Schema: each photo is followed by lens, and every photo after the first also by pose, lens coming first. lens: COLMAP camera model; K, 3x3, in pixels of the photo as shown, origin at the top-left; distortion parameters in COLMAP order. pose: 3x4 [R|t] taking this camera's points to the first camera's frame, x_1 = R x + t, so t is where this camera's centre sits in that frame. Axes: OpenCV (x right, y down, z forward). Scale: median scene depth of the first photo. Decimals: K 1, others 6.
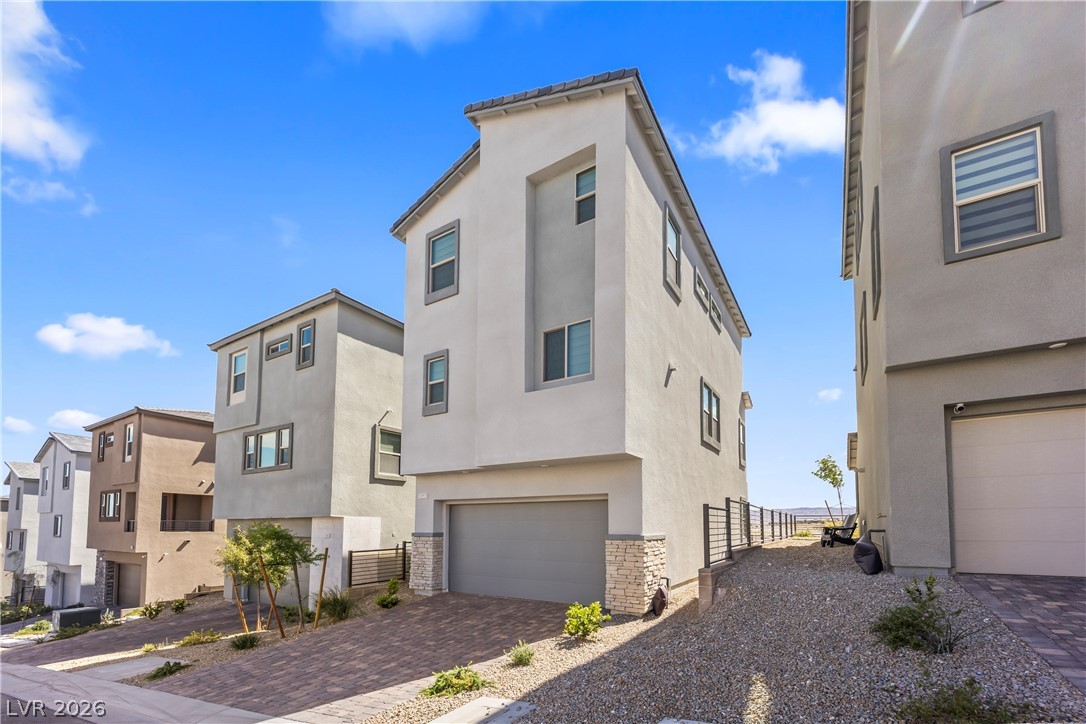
lens RADIAL K [[434.5, 0, 543.0], [0, 434.5, 362.0], [0, 0, 1]] dist [-0.000976, -0.000533]
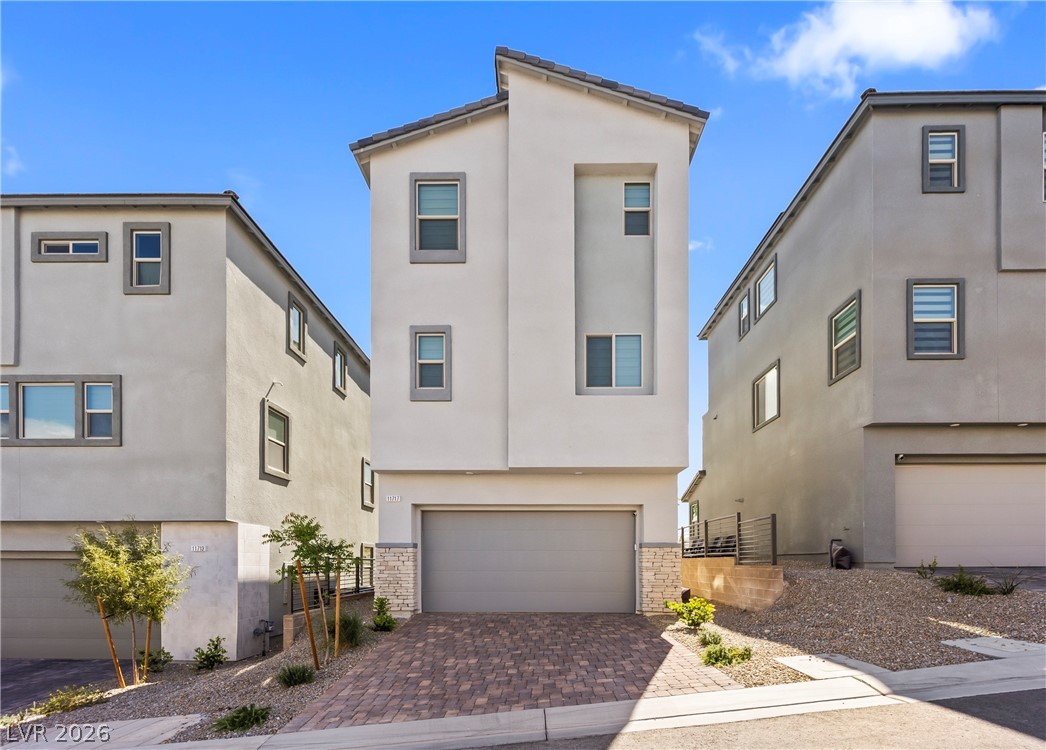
lens RADIAL K [[537.5, 0, 523.0], [0, 537.5, 375.0], [0, 0, 1]] dist [0.004591, 0.000568]
pose [[0.850444, 0.178983, 0.494682, -0.616389], [-0.185922, 0.981918, -0.035640, 0.076575], [-0.492116, -0.061662, 0.868343, 0.032855]]
